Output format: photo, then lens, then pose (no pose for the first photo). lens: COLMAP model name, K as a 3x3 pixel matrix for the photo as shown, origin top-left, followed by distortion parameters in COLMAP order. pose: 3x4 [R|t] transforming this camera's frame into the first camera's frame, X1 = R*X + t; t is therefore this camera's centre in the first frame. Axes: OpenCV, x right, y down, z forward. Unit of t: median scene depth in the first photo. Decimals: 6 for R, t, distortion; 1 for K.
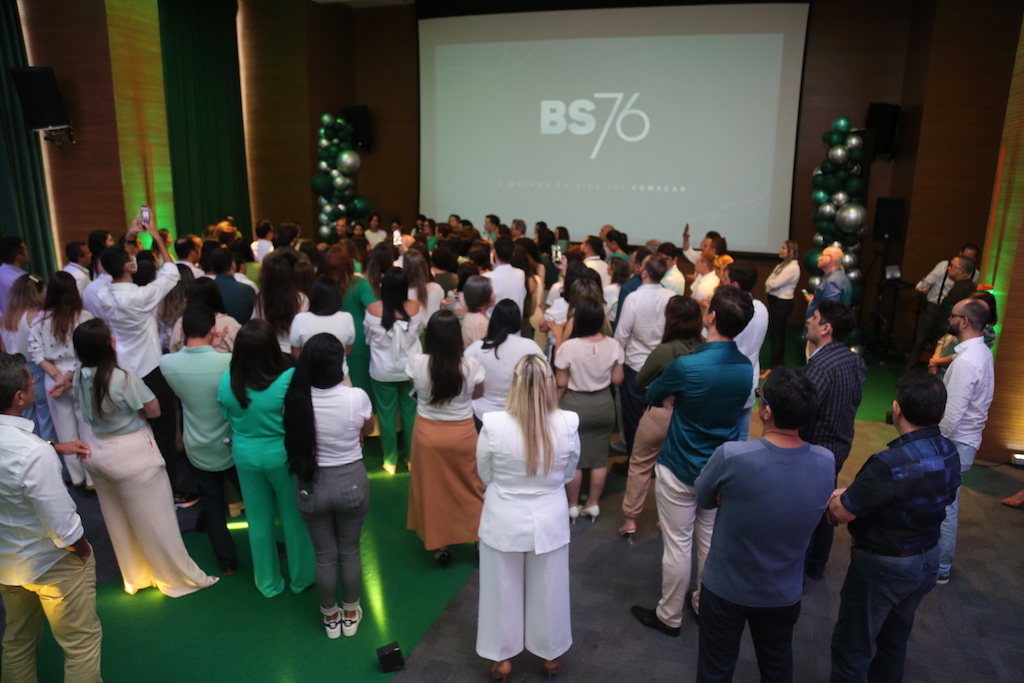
lens RADIAL K [[697.9, 0, 513.4], [0, 697.9, 350.5], [0, 0, 1]] dist [-0.068849, 0.014290]
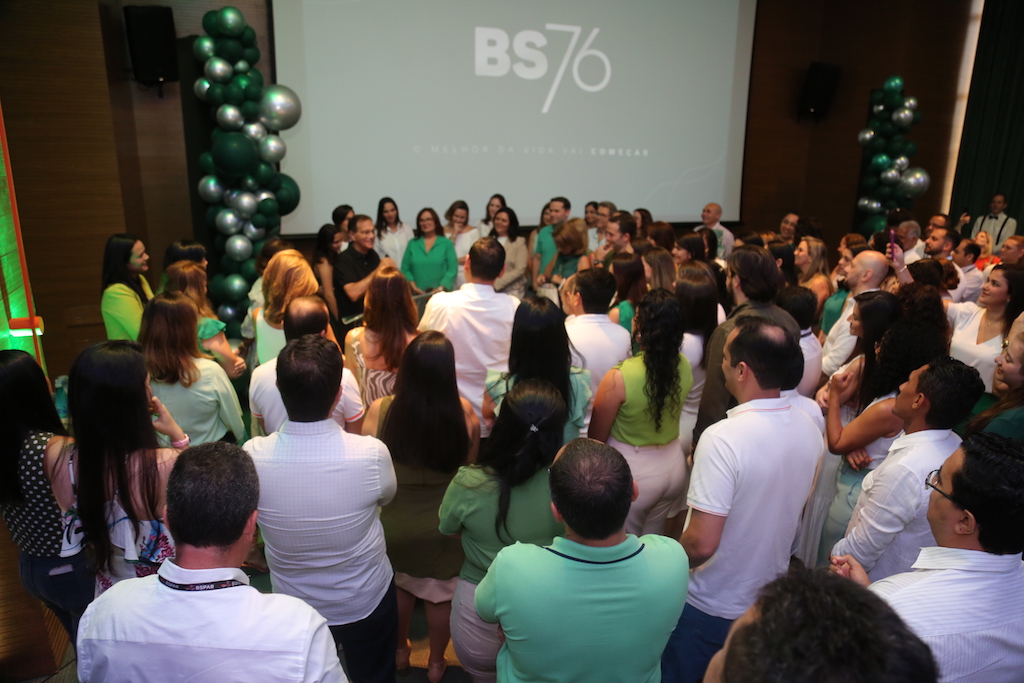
lens RADIAL K [[697.9, 0, 508.7], [0, 697.9, 341.8], [0, 0, 1]] dist [-0.068849, 0.014290]
pose [[0.757546, -0.182974, 0.626613, -0.432724], [0.156858, 0.982811, 0.097352, -0.116172], [-0.633656, 0.024540, 0.773226, 0.466104]]
